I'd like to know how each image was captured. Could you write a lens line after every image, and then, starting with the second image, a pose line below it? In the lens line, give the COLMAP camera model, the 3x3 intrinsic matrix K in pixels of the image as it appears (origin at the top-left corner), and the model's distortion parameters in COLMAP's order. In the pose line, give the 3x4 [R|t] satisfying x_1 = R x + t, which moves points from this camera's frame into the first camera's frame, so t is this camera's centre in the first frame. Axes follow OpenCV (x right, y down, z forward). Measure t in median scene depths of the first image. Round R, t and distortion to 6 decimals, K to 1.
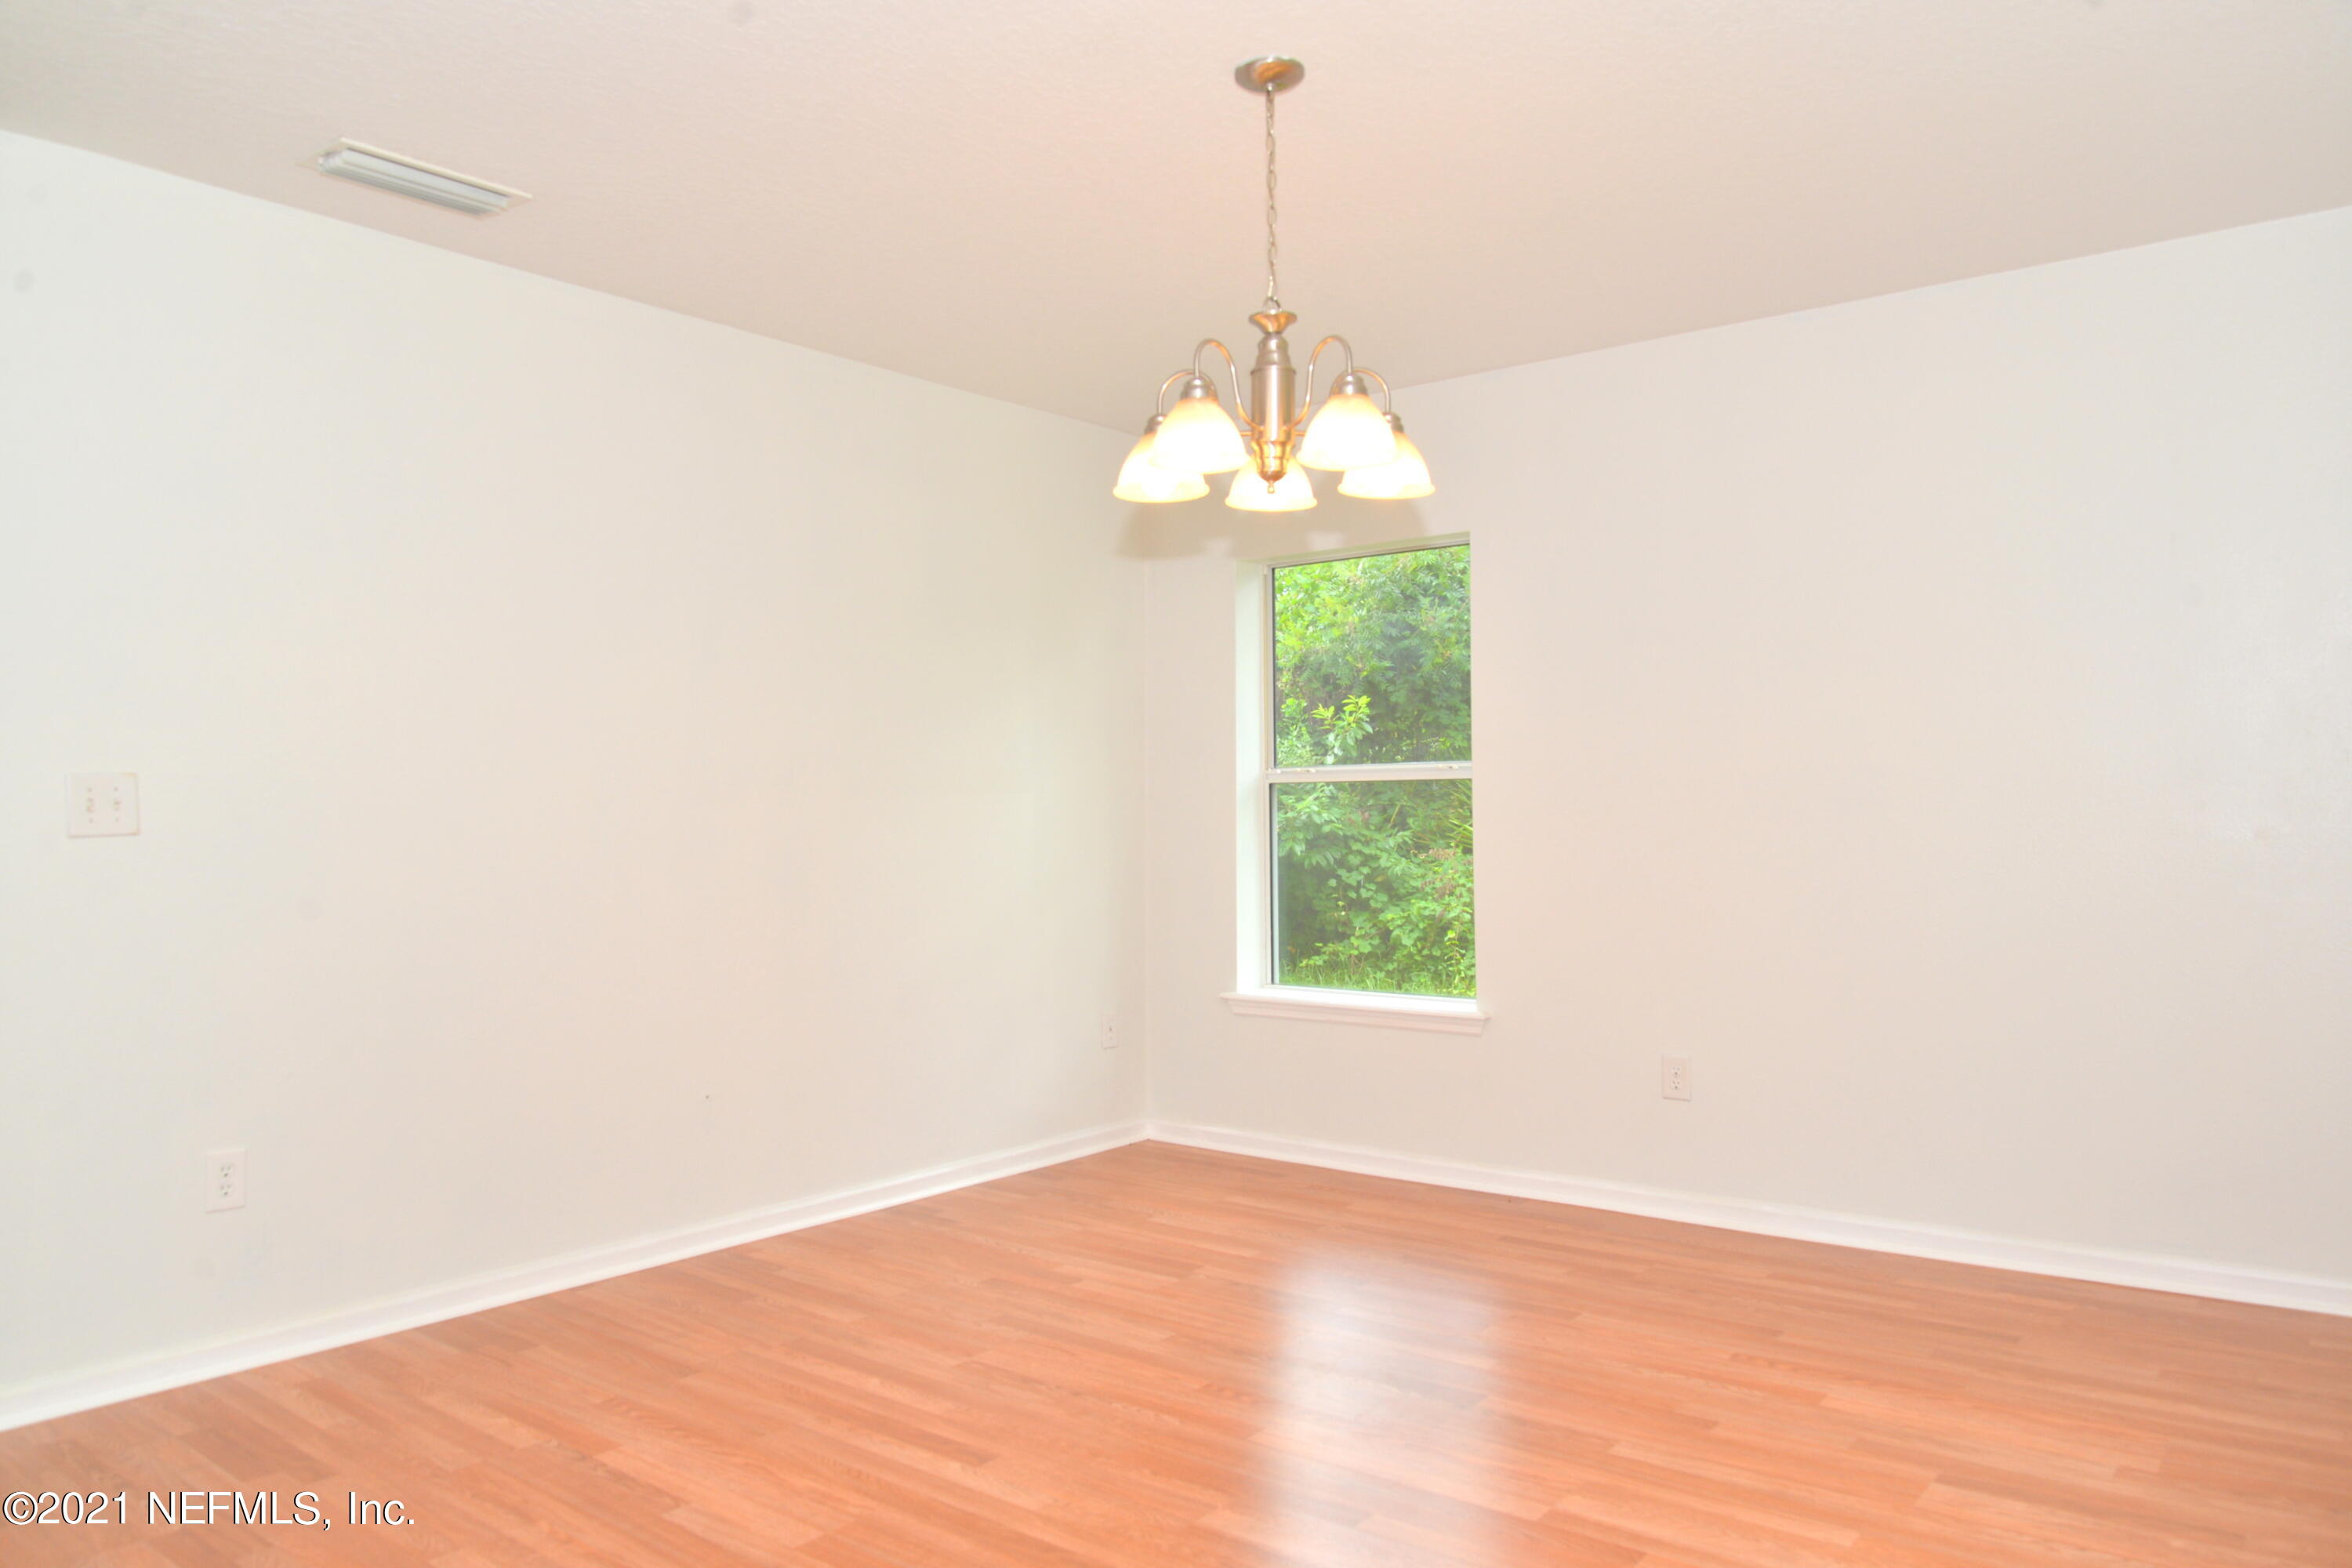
lens RADIAL K [[1582.3, 0, 1177.5], [0, 1582.3, 798.6], [0, 0, 1]] dist [-0.042432, 0.002243]
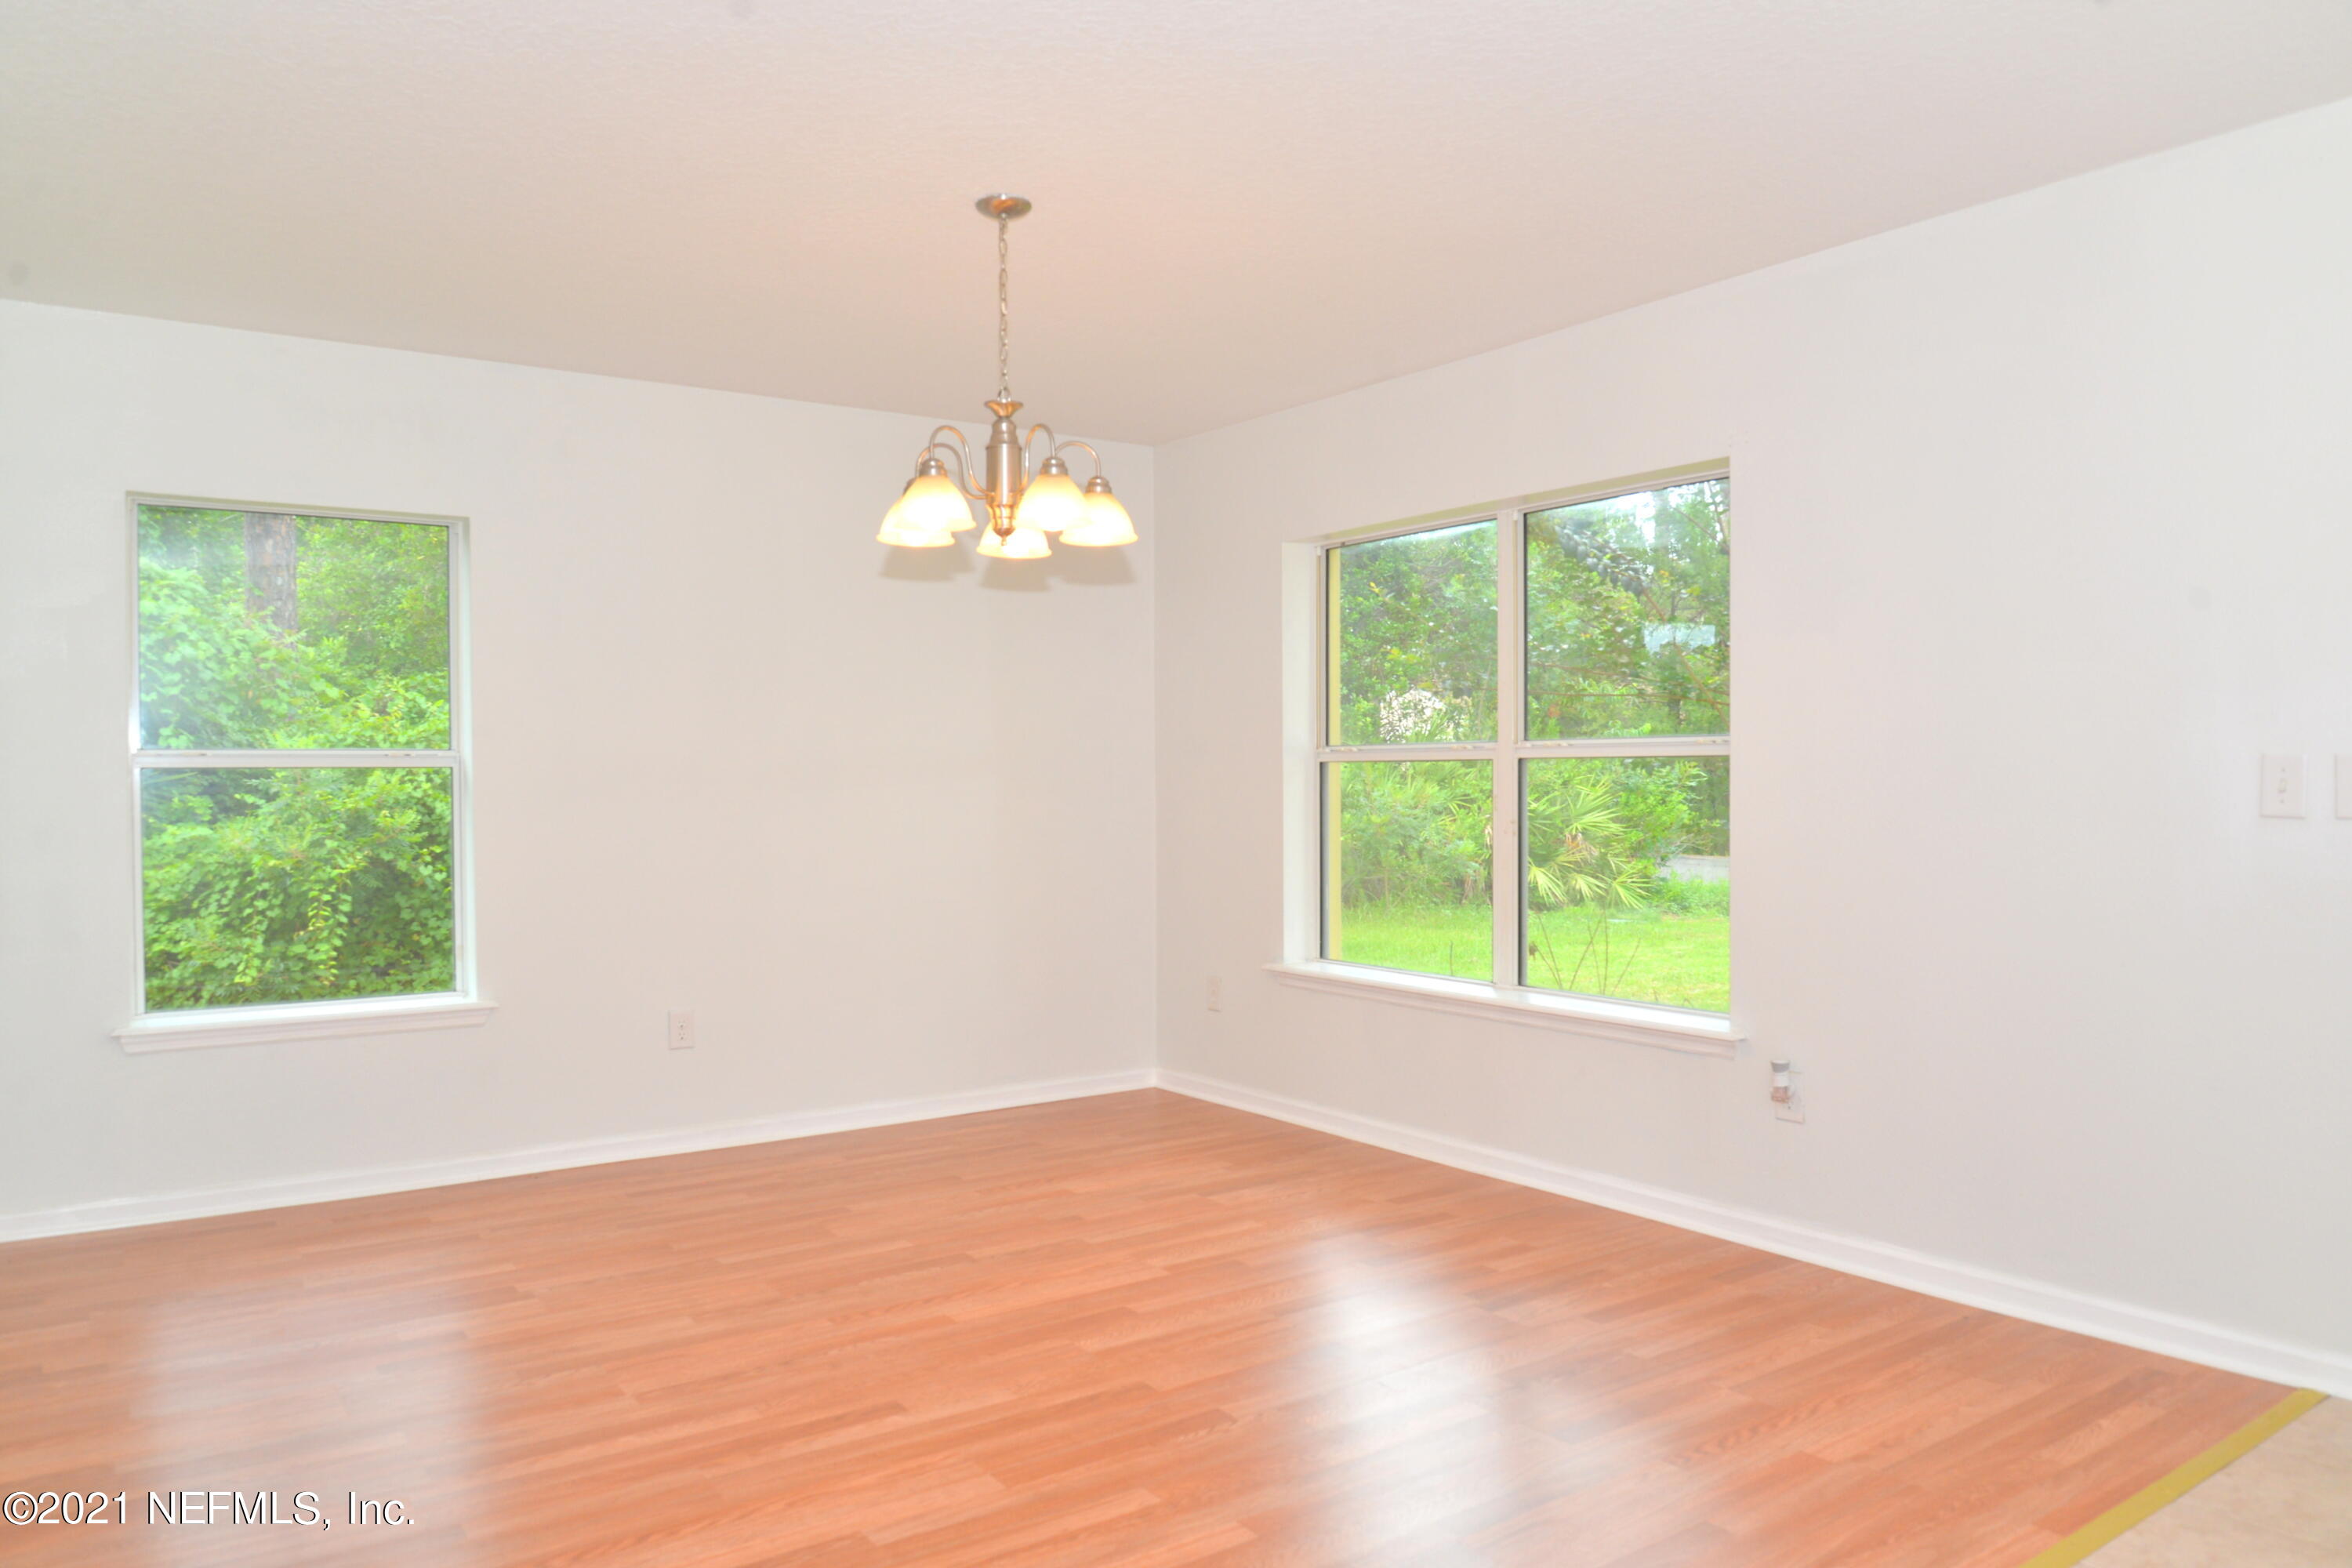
lens RADIAL K [[1582.3, 0, 1177.5], [0, 1582.3, 798.6], [0, 0, 1]] dist [-0.042432, 0.002243]
pose [[0.280294, -0.001627, 0.959913, -1.096198], [-0.006526, 0.999972, 0.003600, 0.000402], [-0.959892, -0.007273, 0.280275, 0.516431]]
